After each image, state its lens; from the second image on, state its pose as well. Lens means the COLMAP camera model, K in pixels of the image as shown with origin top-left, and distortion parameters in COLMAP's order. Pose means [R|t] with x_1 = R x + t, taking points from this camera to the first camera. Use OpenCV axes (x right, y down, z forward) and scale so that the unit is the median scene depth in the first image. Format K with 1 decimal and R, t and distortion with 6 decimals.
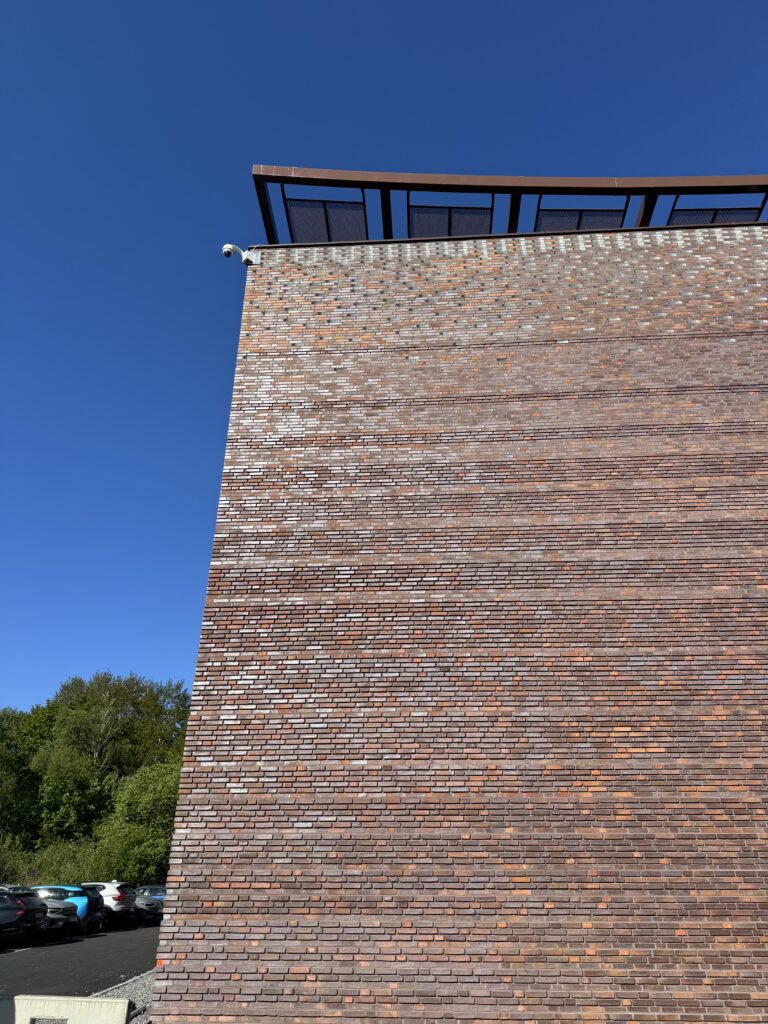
lens RADIAL K [[728.9, 0, 384.0], [0, 728.9, 512.0], [0, 0, 1]] dist [0.036976, -0.026922]
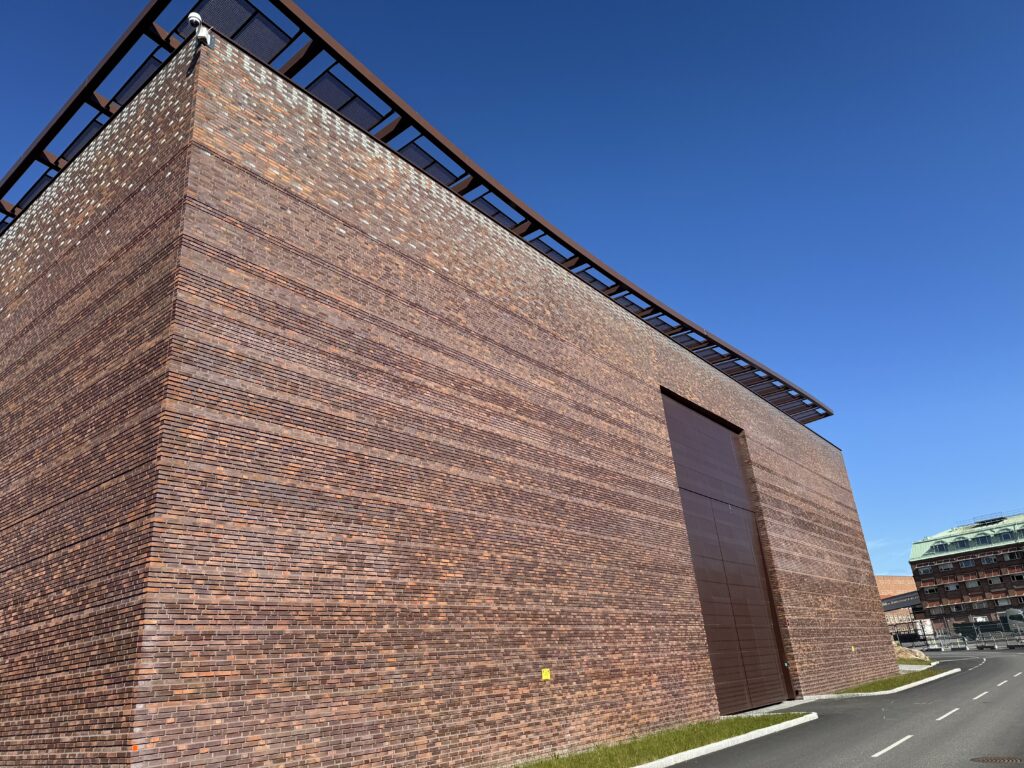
lens RADIAL K [[706.2, 0, 512.0], [0, 706.2, 384.0], [0, 0, 1]] dist [0.211322, -0.380077]
pose [[0.573302, 0.267296, 0.774518, -0.886345], [-0.330495, 0.940418, -0.079917, 0.024399], [-0.749732, -0.210158, 0.627483, 0.041857]]
